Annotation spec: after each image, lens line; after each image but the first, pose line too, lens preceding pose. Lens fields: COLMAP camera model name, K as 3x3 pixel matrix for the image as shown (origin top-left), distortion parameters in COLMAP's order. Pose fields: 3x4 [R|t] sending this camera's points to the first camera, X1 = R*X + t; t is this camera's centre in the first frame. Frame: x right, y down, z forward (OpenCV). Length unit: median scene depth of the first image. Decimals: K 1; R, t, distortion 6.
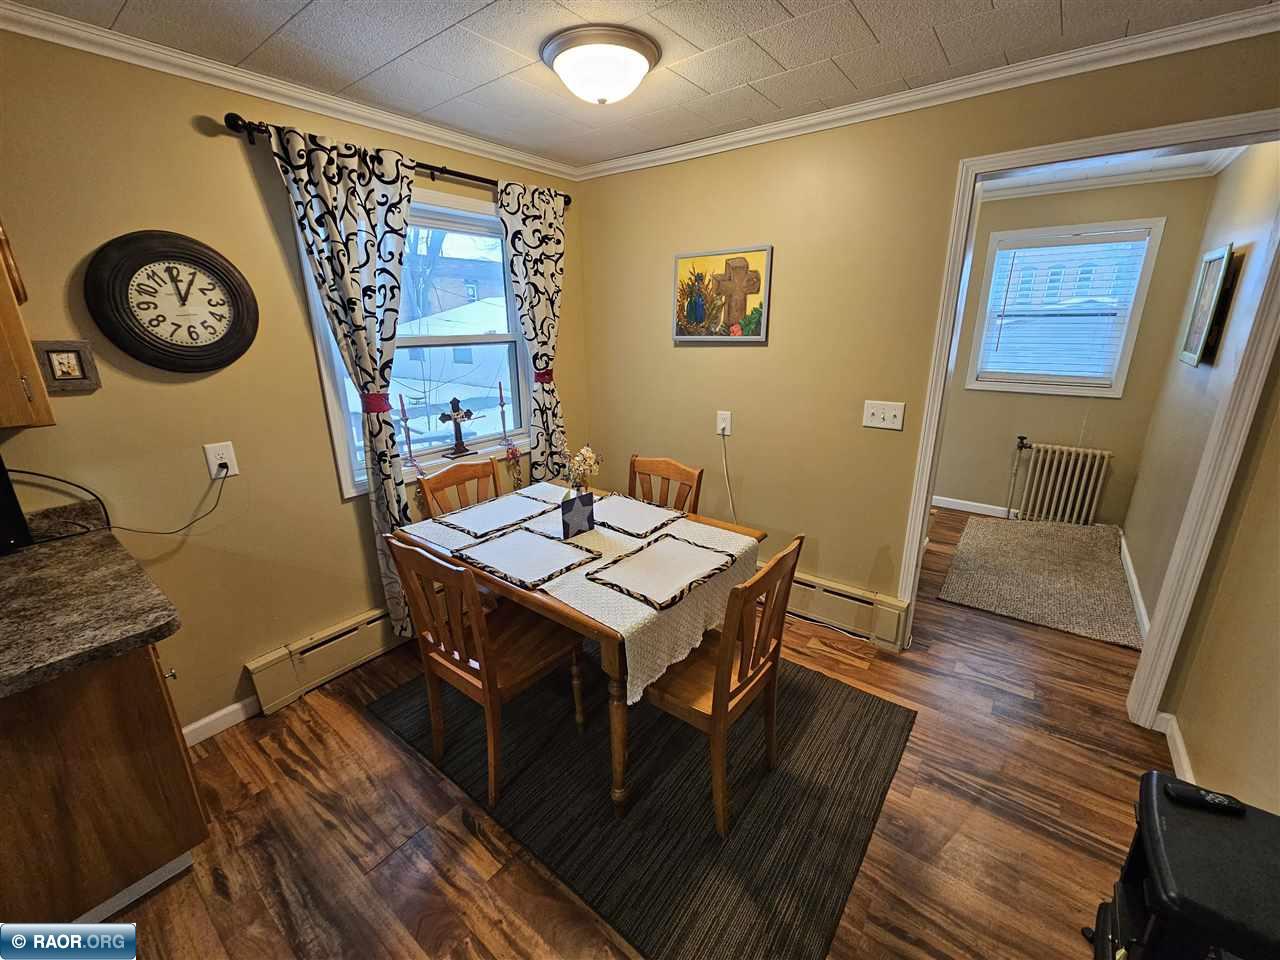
lens RADIAL K [[523.5, 0, 640.0], [0, 523.5, 480.0], [0, 0, 1]] dist [-0.000515, -0.000752]
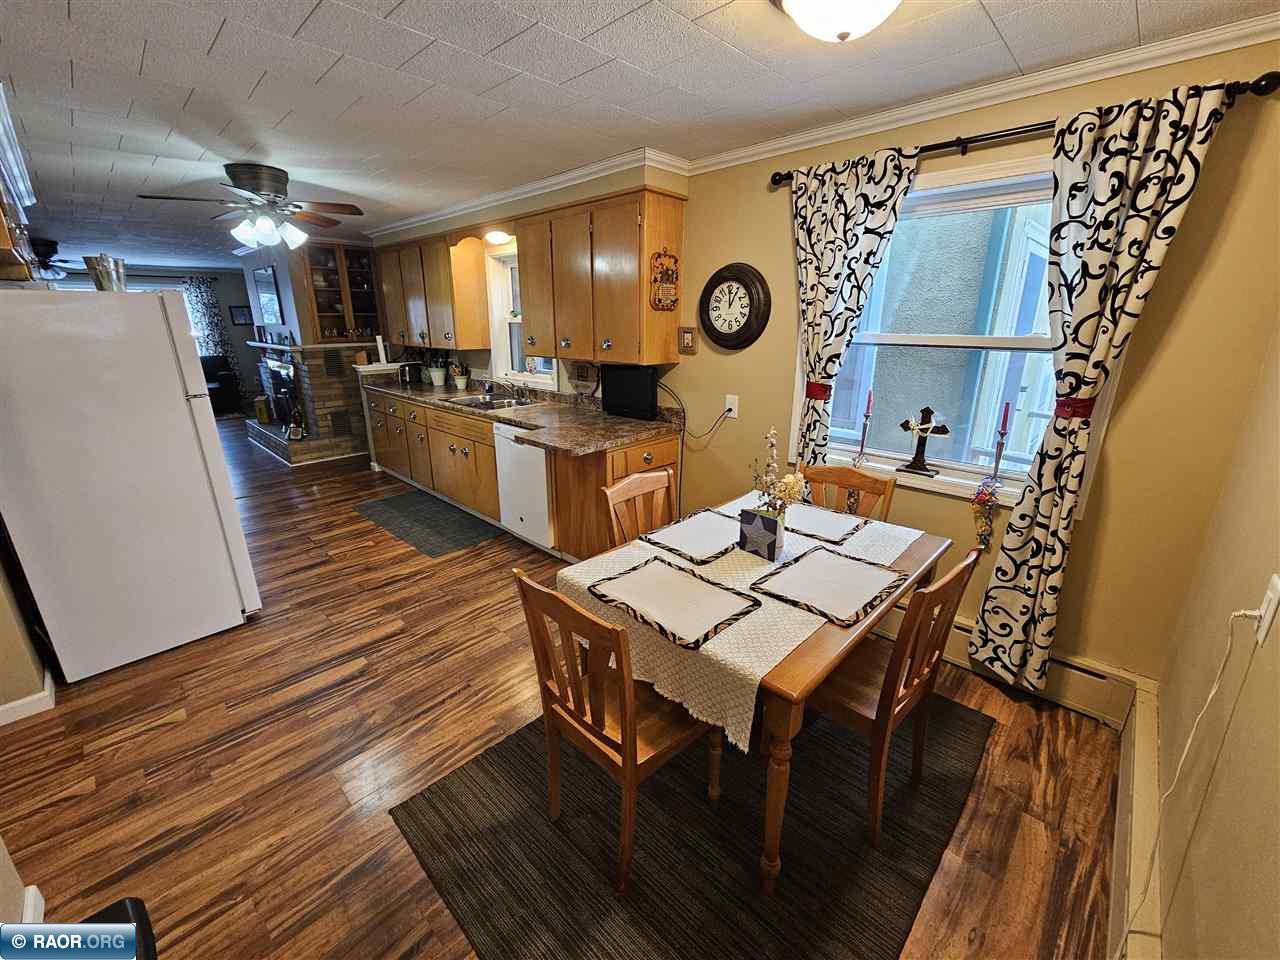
lens RADIAL K [[520.5, 0, 640.0], [0, 520.5, 480.0], [0, 0, 1]] dist [-0.001747, -0.000223]
pose [[-0.105247, 0.308587, -0.945356, 0.667982], [-0.286333, 0.900973, 0.325977, -0.233005], [0.952332, 0.304994, -0.006466, 0.705754]]
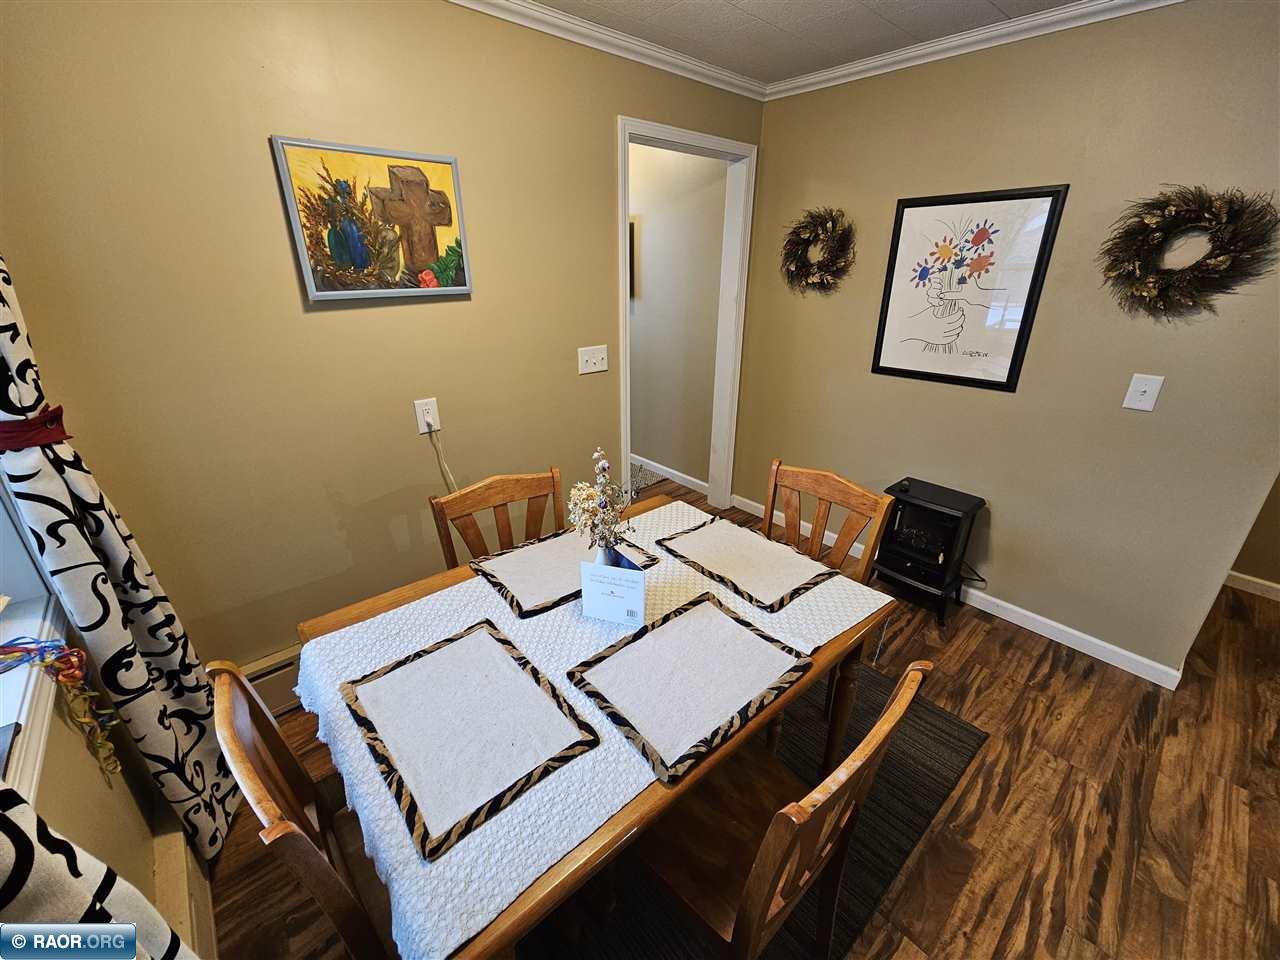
lens RADIAL K [[523.5, 0, 640.0], [0, 523.5, 480.0], [0, 0, 1]] dist [-0.000515, -0.000752]
pose [[0.185016, -0.368133, 0.911179, -0.580409], [0.282297, 0.908018, 0.309535, -0.212466], [-0.941317, 0.199954, 0.271920, 0.710883]]
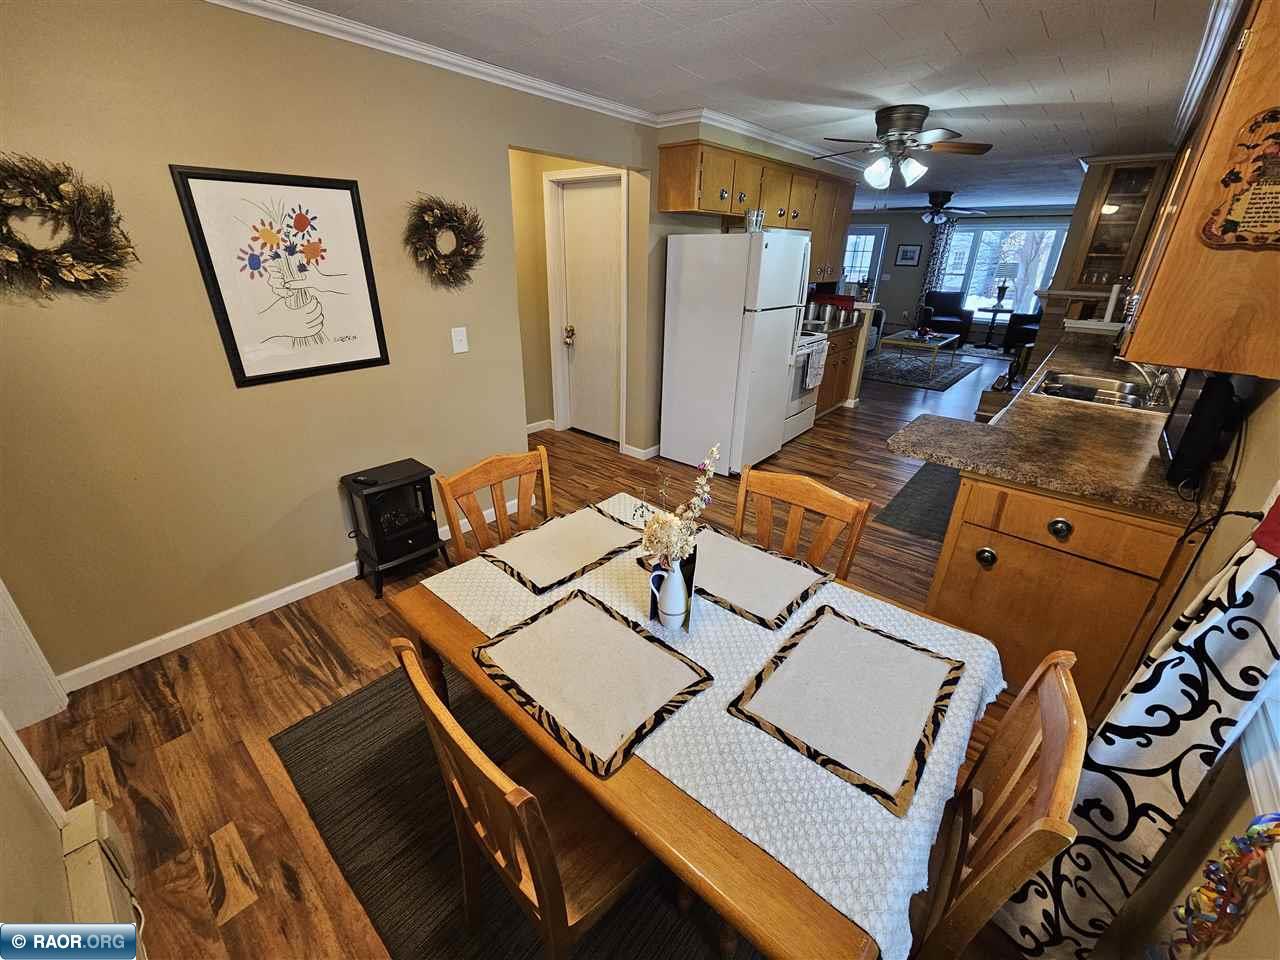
lens RADIAL K [[523.5, 0, 640.0], [0, 523.5, 480.0], [0, 0, 1]] dist [-0.000515, -0.000752]
pose [[-0.998439, -0.028307, 0.048140, -0.092062], [0.009912, 0.758507, 0.651589, -0.398368], [-0.054959, 0.651050, -0.757043, 1.269380]]
